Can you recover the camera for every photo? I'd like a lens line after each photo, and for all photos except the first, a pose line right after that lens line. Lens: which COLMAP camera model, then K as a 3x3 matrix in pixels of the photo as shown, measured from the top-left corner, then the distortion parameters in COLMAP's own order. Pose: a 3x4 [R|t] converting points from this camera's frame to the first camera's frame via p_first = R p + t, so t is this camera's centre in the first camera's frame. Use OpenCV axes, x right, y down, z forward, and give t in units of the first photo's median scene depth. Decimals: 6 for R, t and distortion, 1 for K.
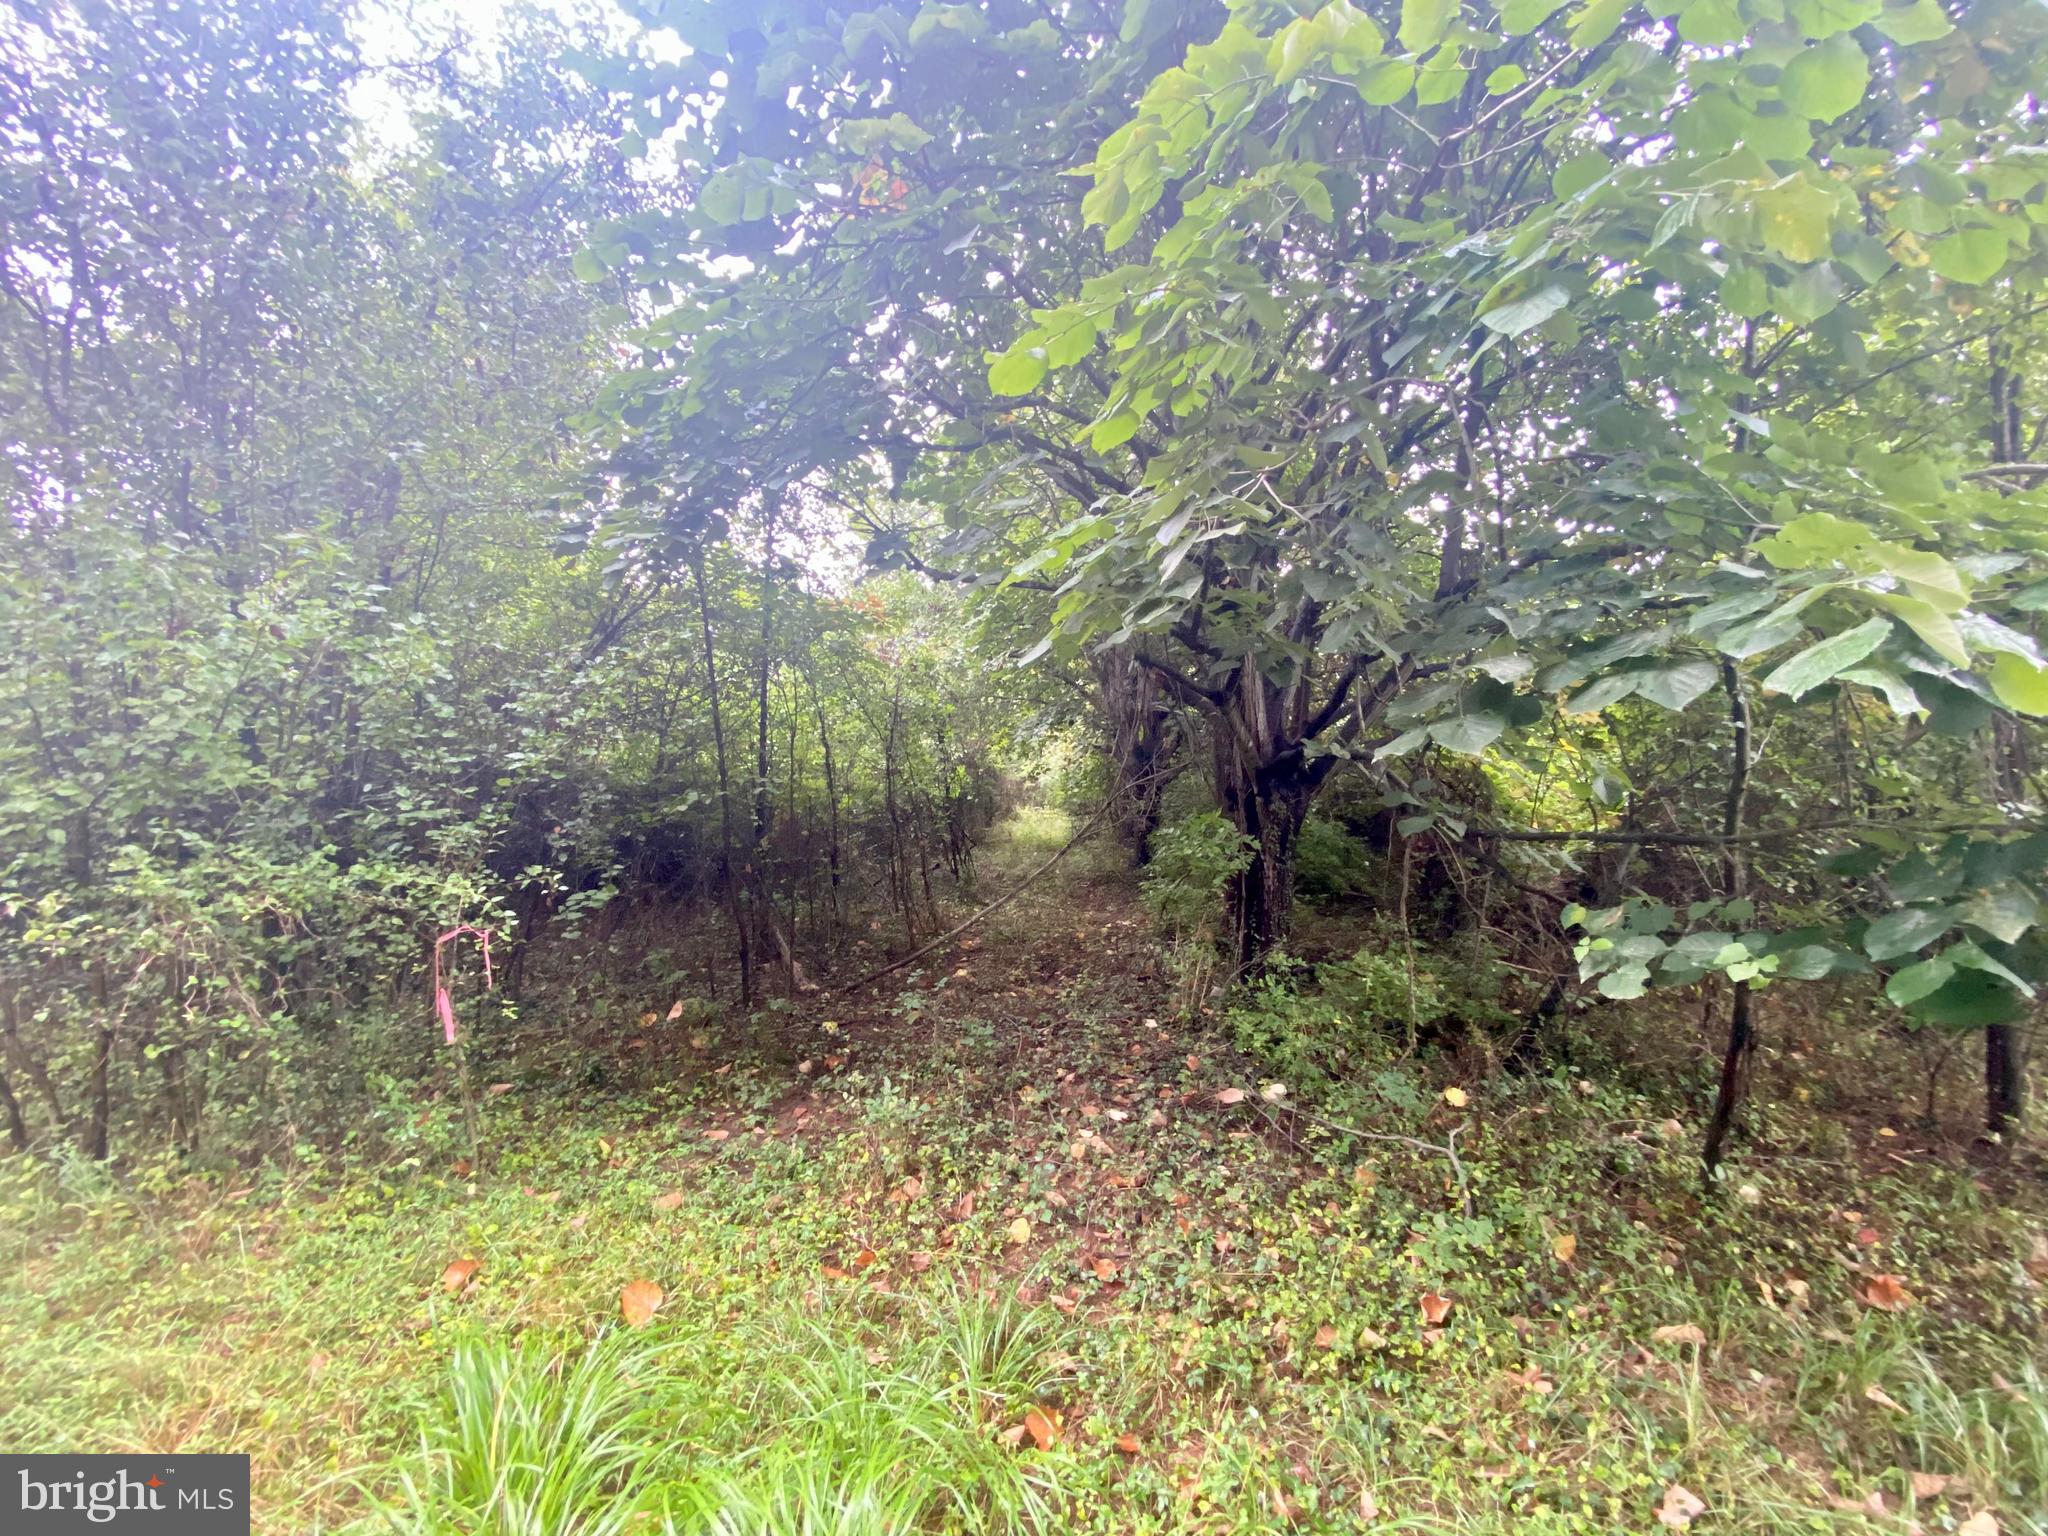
lens RADIAL K [[851.4, 0, 1035.7], [0, 851.4, 771.1], [0, 0, 1]] dist [0.019034, -0.022119]
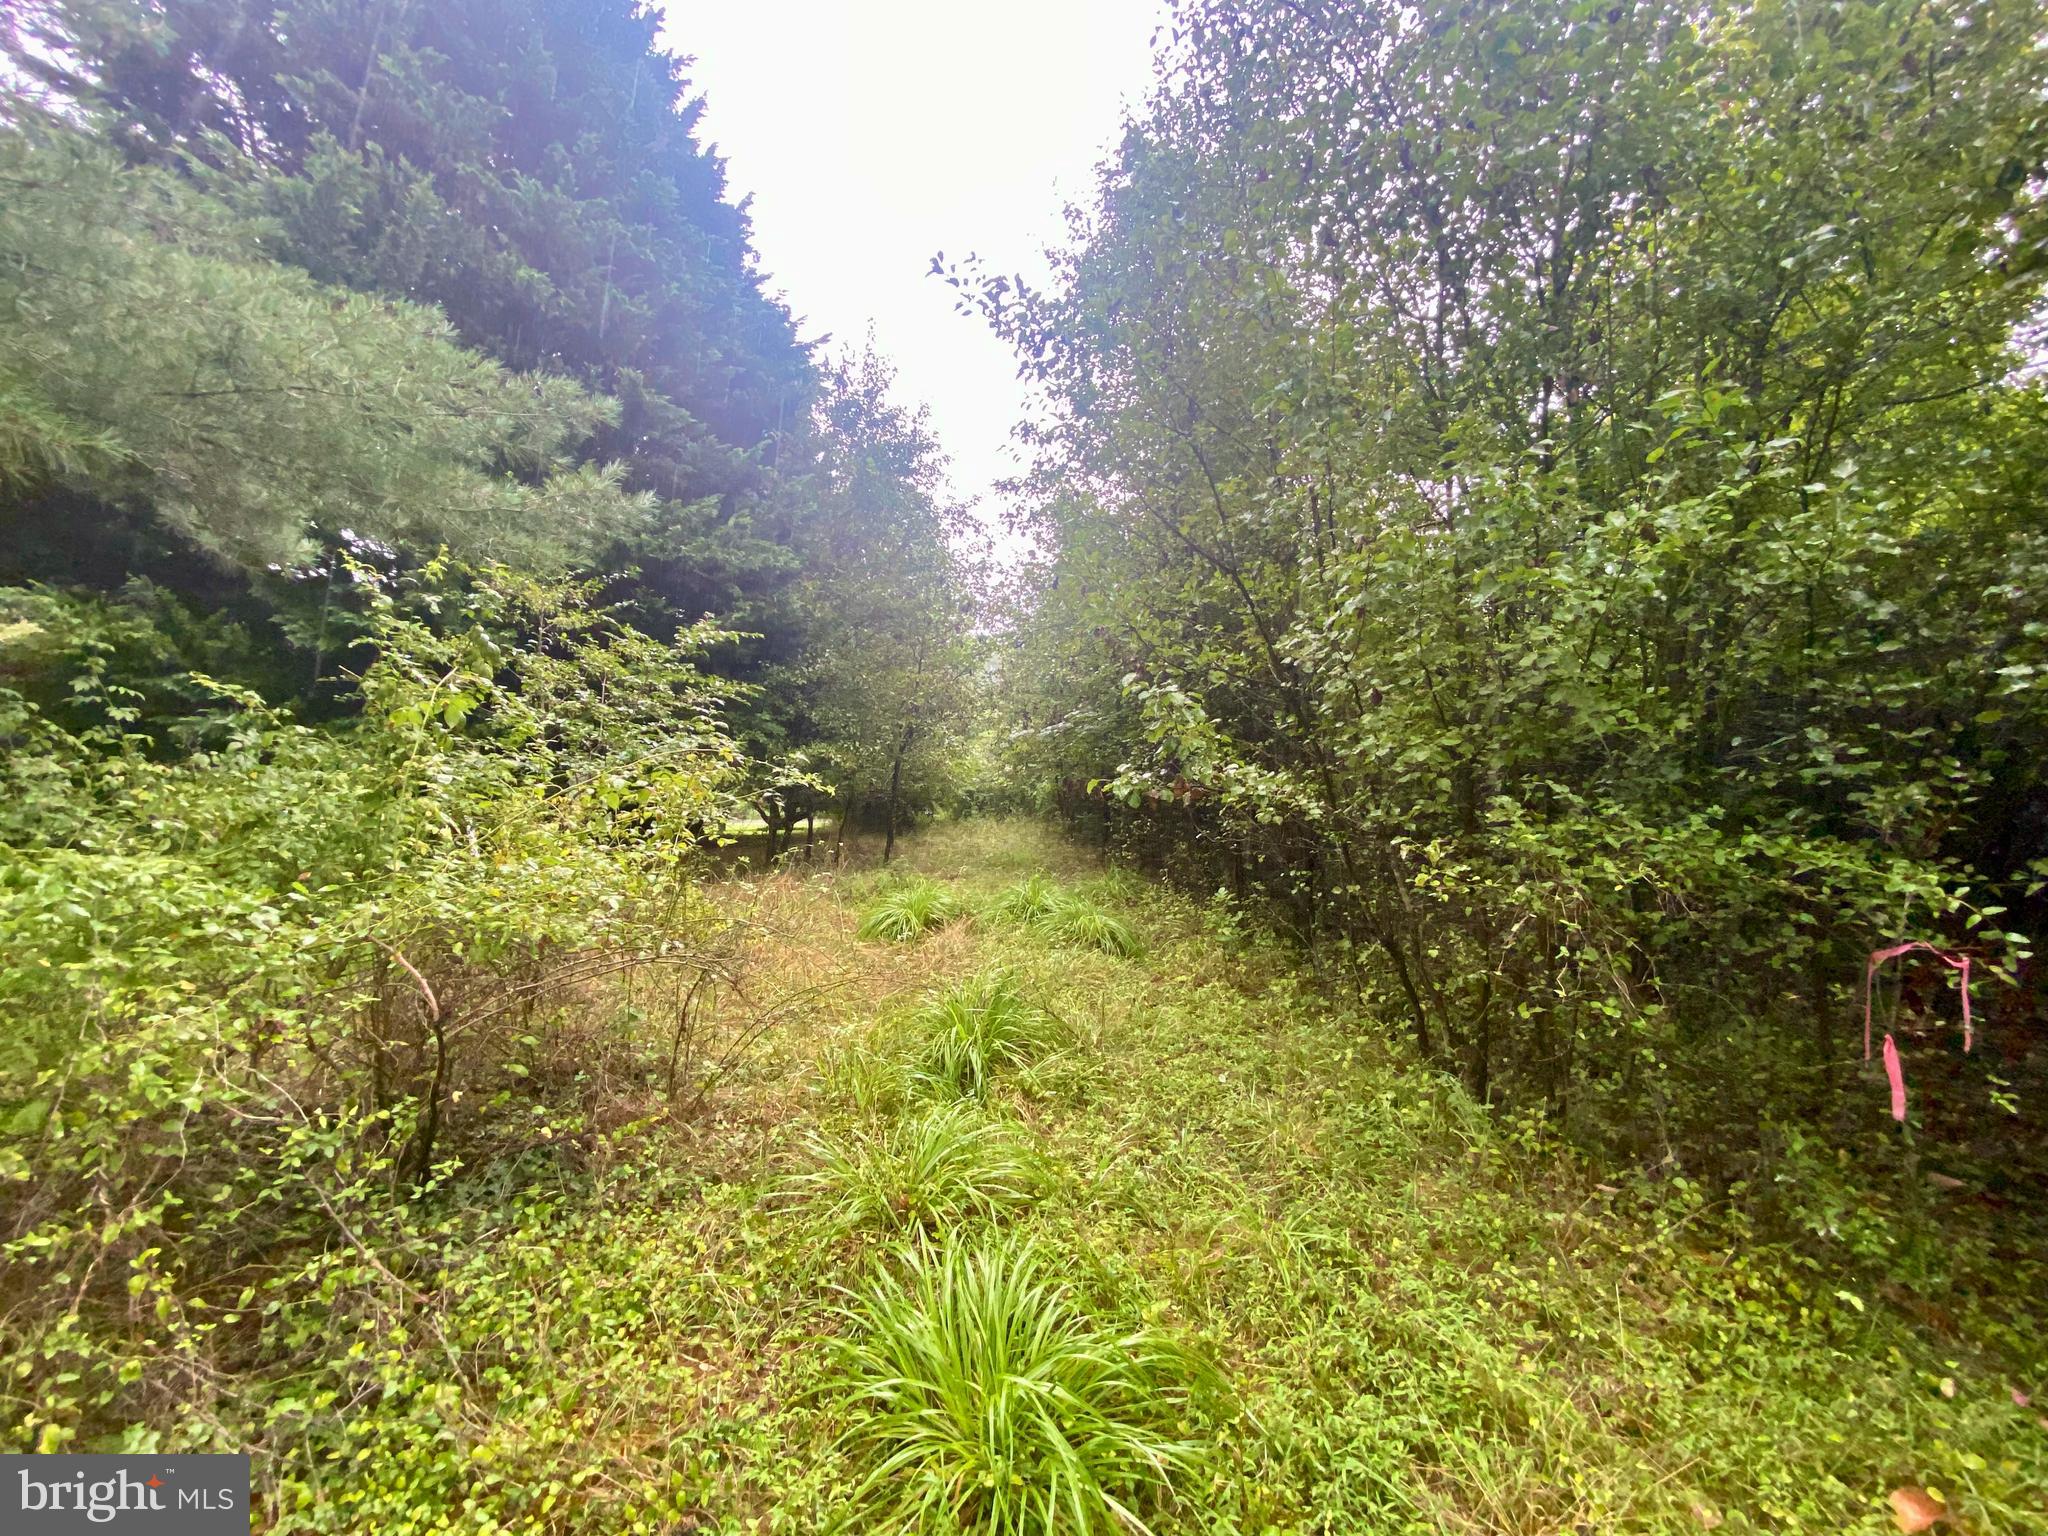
lens RADIAL K [[851.4, 0, 1035.7], [0, 851.4, 771.1], [0, 0, 1]] dist [0.019034, -0.022119]
pose [[0.242455, 0.010564, -0.970105, -0.232848], [0.027496, 0.999464, 0.017755, 0.024692], [0.969773, -0.030979, 0.242035, 0.224121]]
